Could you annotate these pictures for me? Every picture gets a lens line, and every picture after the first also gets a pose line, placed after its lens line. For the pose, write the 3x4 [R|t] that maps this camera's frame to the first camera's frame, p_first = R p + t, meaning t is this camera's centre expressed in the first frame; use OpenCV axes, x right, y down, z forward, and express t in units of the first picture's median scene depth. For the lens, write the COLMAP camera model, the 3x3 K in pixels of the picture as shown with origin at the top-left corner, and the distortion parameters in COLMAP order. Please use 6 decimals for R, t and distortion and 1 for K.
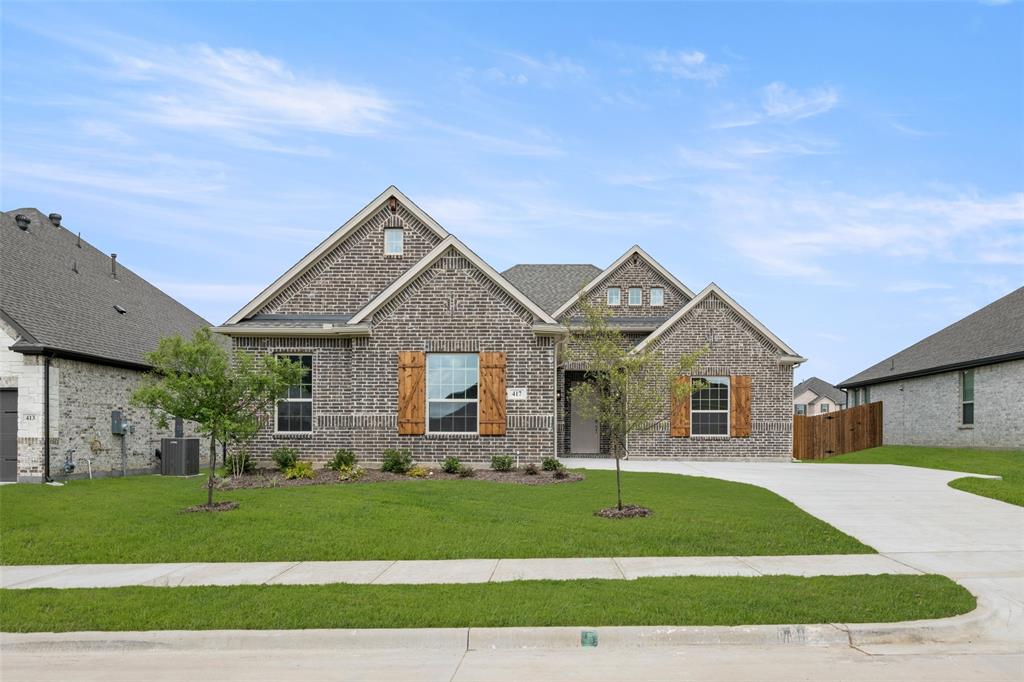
lens RADIAL K [[582.5, 0, 514.9], [0, 582.5, 361.2], [0, 0, 1]] dist [-0.001664, -0.001233]
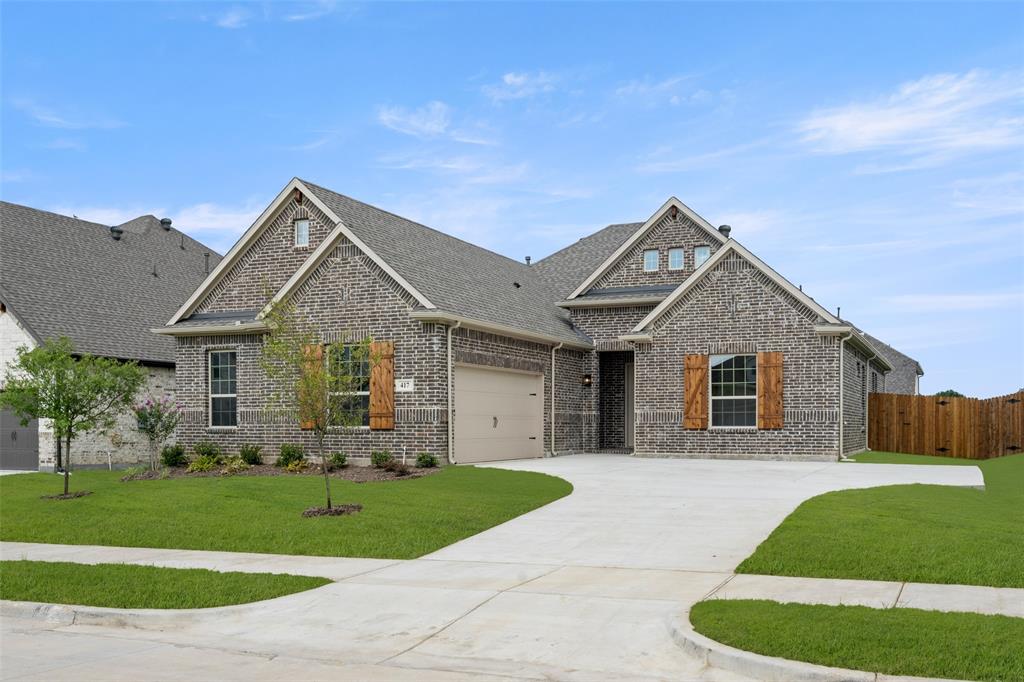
lens RADIAL K [[687.4, 0, 512.9], [0, 687.4, 341.2], [0, 0, 1]] dist [-0.007678, 0.008983]
pose [[0.951936, -0.041618, -0.303456, 0.479243], [0.043303, 0.999061, -0.001175, -0.005846], [0.303220, -0.012022, 0.952845, -0.001309]]
